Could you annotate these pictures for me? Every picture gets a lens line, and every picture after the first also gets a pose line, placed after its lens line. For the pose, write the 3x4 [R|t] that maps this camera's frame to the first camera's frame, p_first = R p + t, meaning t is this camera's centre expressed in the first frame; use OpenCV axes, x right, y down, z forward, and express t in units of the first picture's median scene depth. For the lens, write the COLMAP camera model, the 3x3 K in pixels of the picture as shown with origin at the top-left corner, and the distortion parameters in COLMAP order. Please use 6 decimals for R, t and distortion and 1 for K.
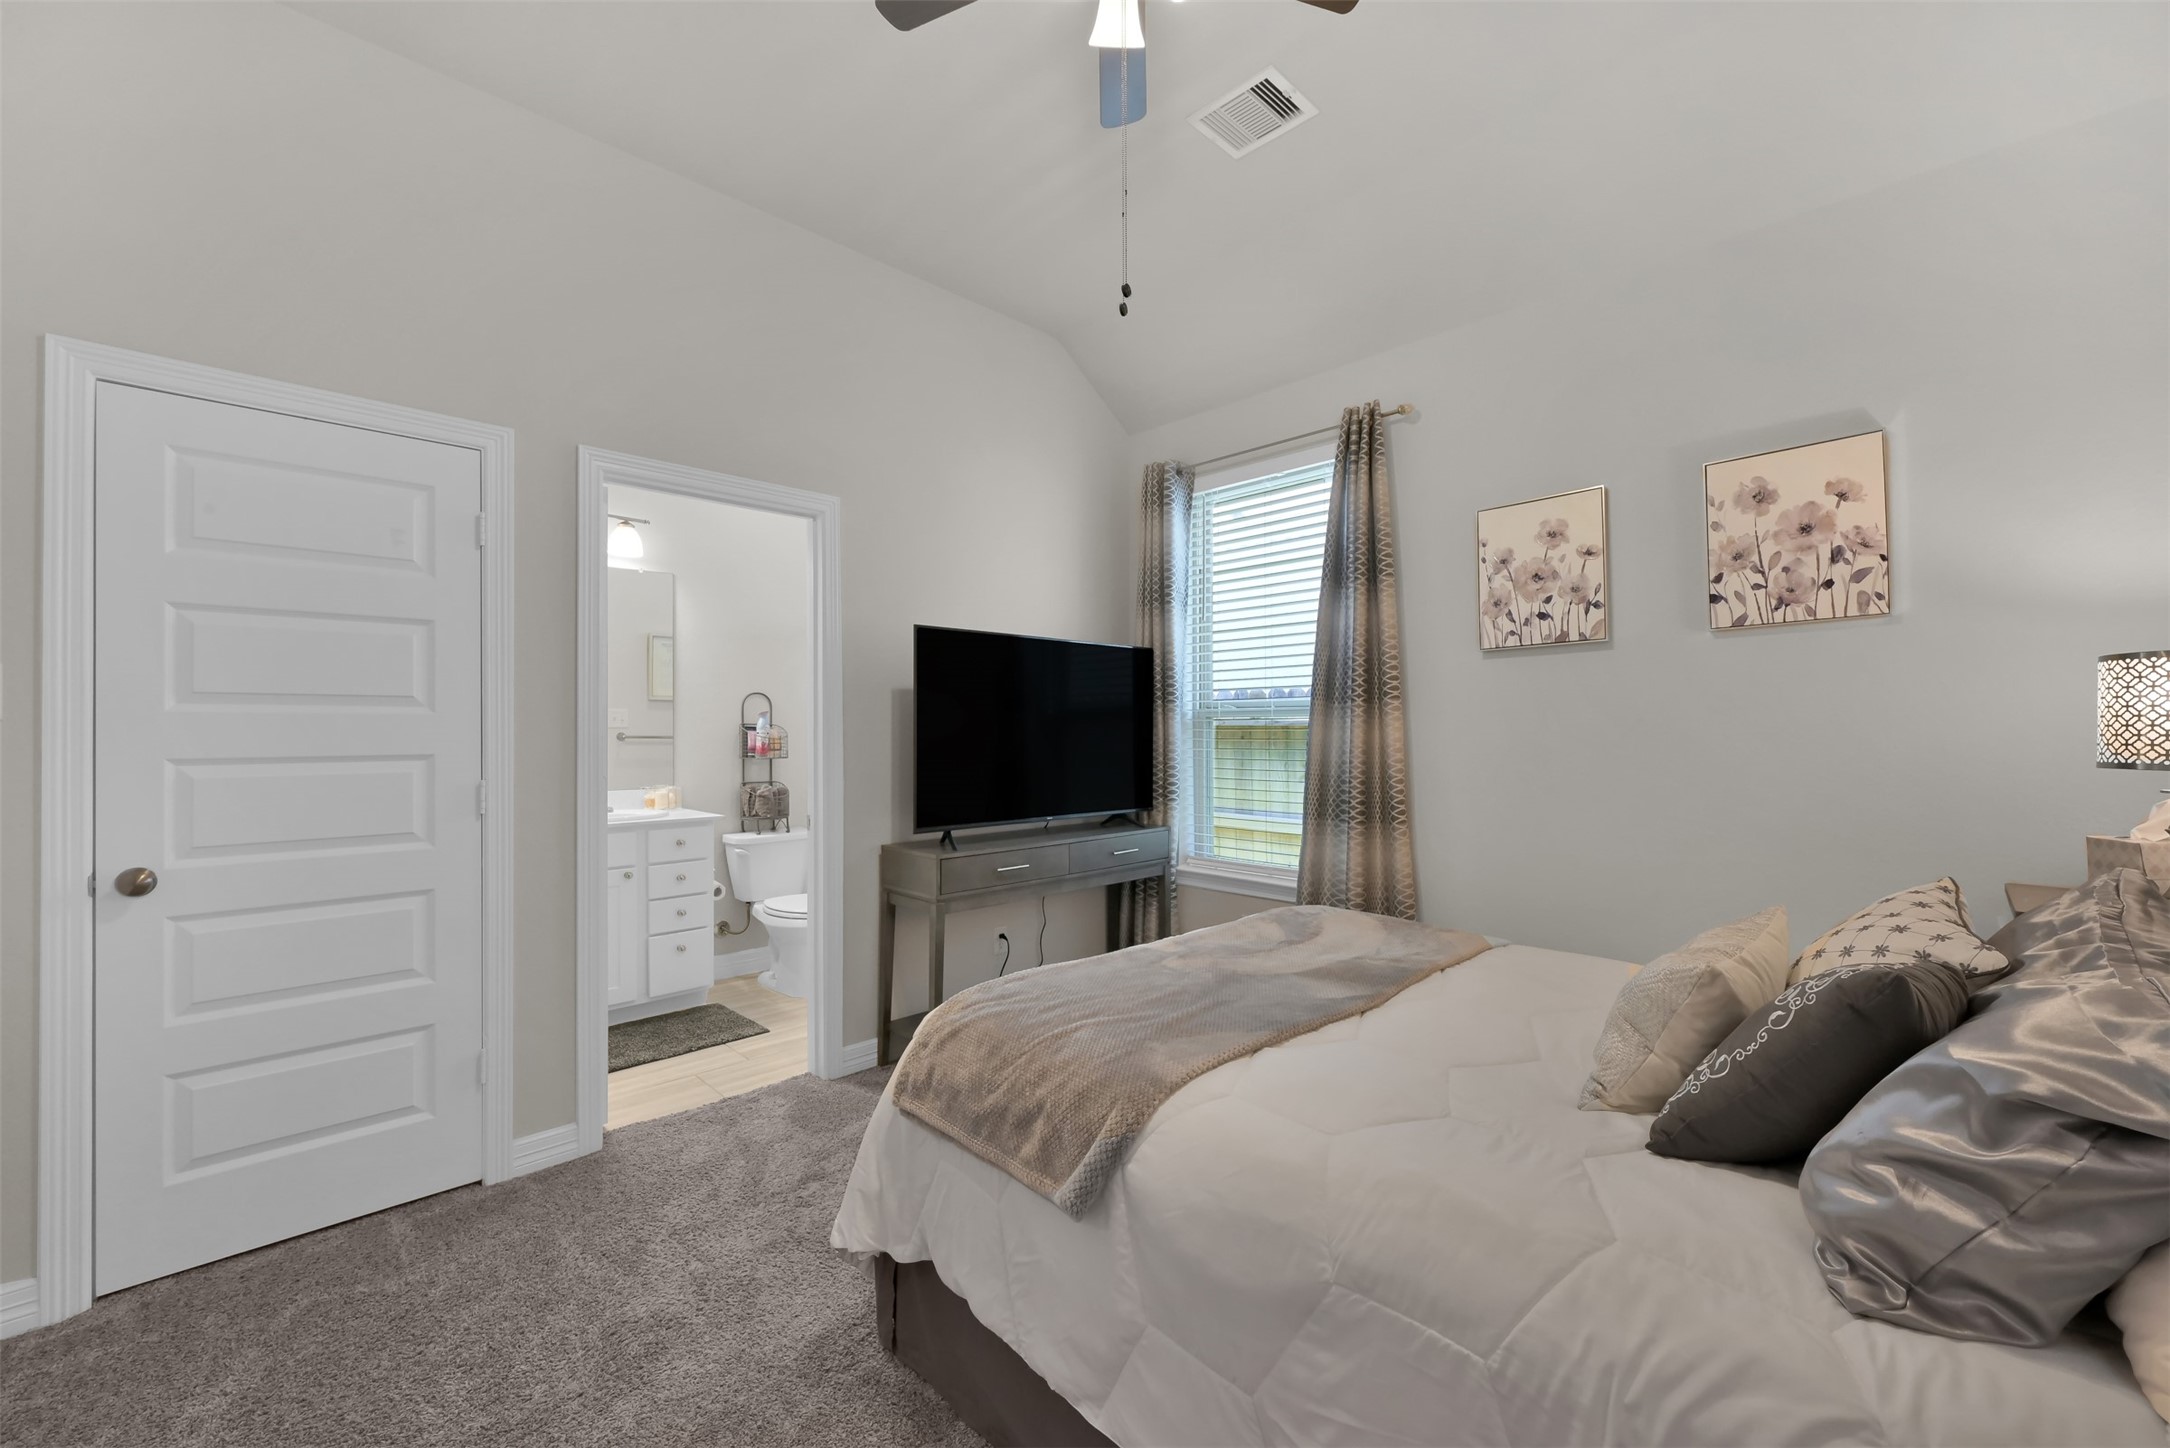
lens RADIAL K [[866.3, 0, 1082.4], [0, 866.3, 714.5], [0, 0, 1]] dist [0.000622, -0.000153]
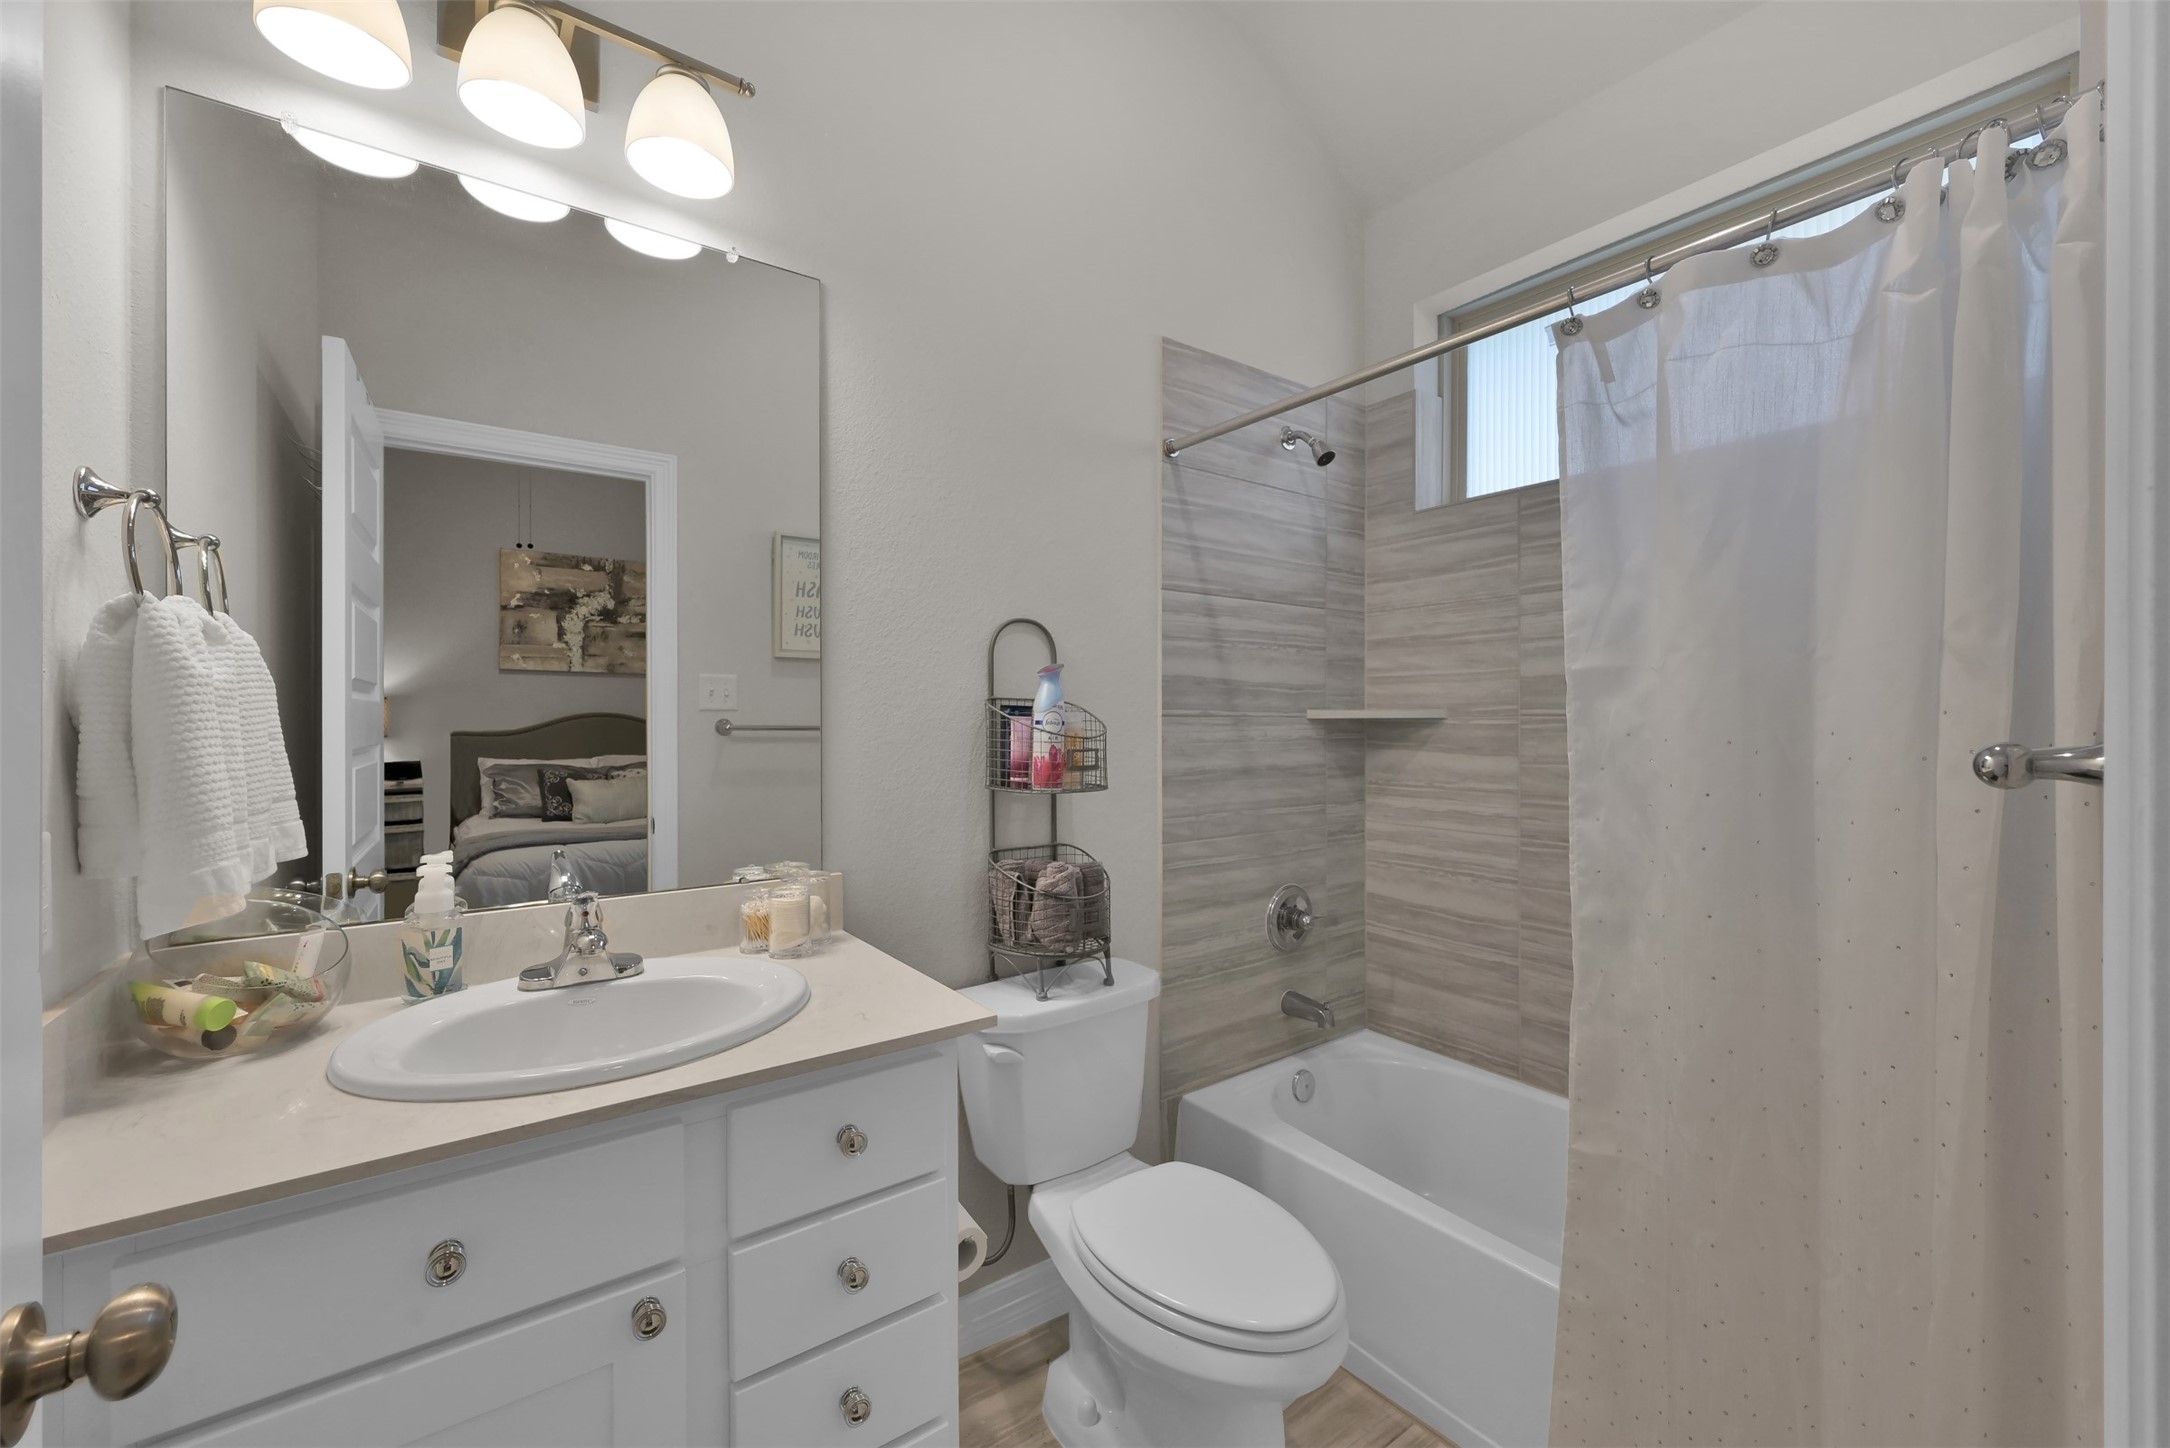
lens RADIAL K [[866.3, 0, 1088.2], [0, 866.3, 727.8], [0, 0, 1]] dist [0.000622, -0.000153]
pose [[0.990618, 0.007088, -0.136474, -0.300613], [-0.003716, 0.999682, 0.024948, 0.013975], [0.136607, -0.024207, 0.990329, 0.631826]]
